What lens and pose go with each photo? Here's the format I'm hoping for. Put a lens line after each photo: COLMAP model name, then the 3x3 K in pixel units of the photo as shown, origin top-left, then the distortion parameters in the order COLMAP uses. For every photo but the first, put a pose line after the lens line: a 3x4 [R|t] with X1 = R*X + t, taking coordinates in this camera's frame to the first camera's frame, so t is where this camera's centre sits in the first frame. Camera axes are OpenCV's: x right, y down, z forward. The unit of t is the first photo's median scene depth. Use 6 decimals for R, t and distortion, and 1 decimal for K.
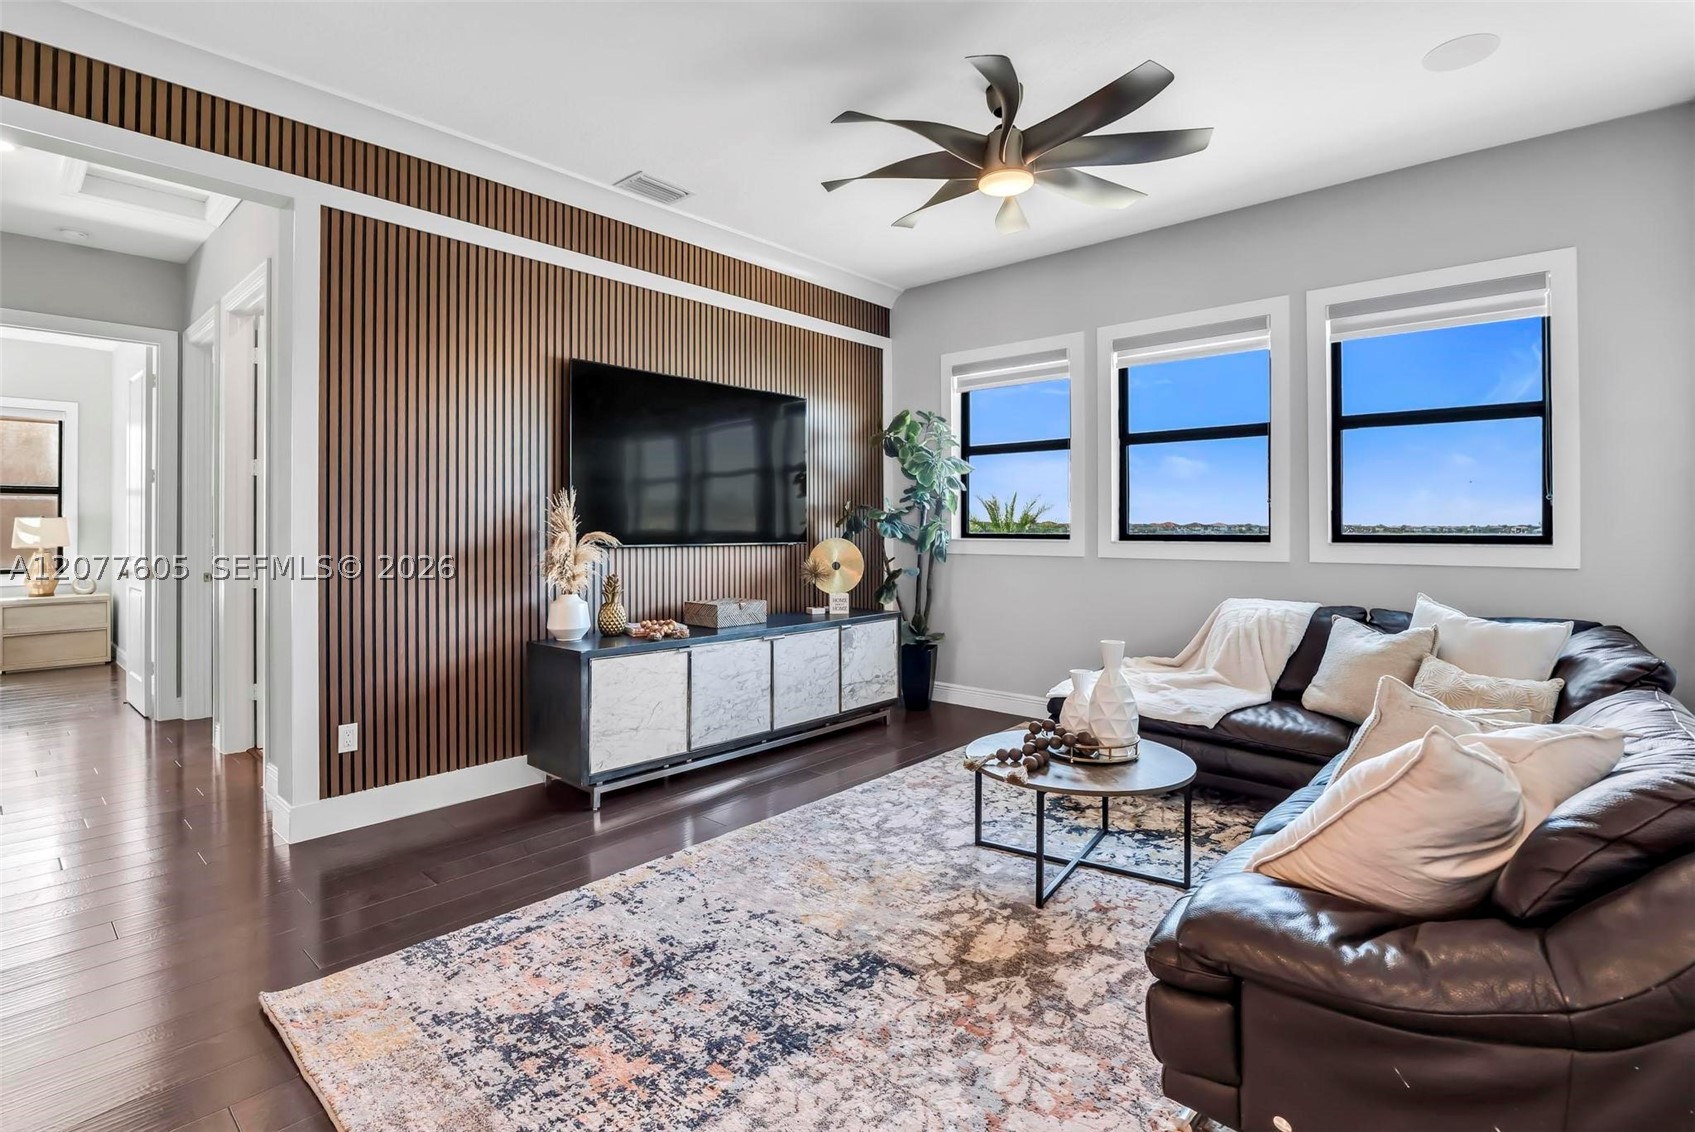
lens RADIAL K [[804.6, 0, 847.8], [0, 804.6, 527.7], [0, 0, 1]] dist [-0.018521, 0.000561]
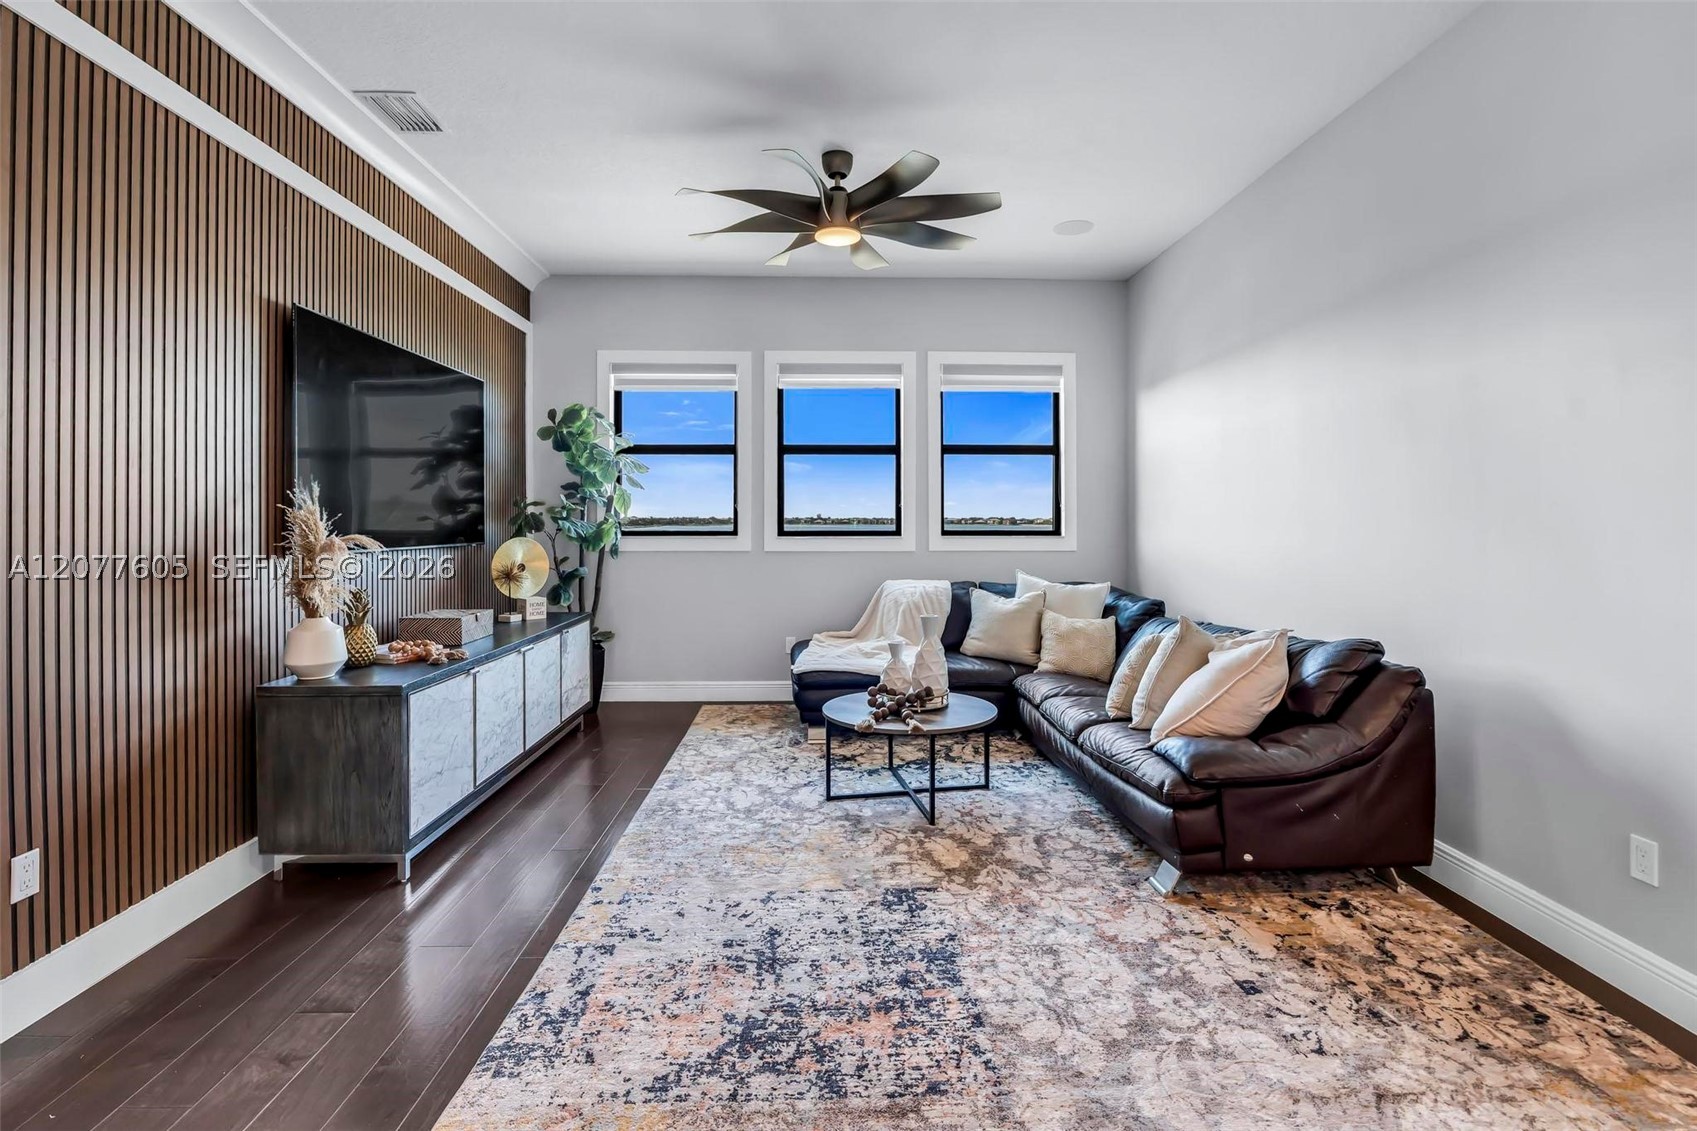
lens RADIAL K [[807.0, 0, 848.3], [0, 807.0, 522.5], [0, 0, 1]] dist [-0.021007, 0.000884]
pose [[0.726757, -0.001528, 0.686893, -0.734786], [-0.000753, 0.999995, 0.003021, -0.014507], [-0.686894, -0.002712, 0.726753, 0.154076]]
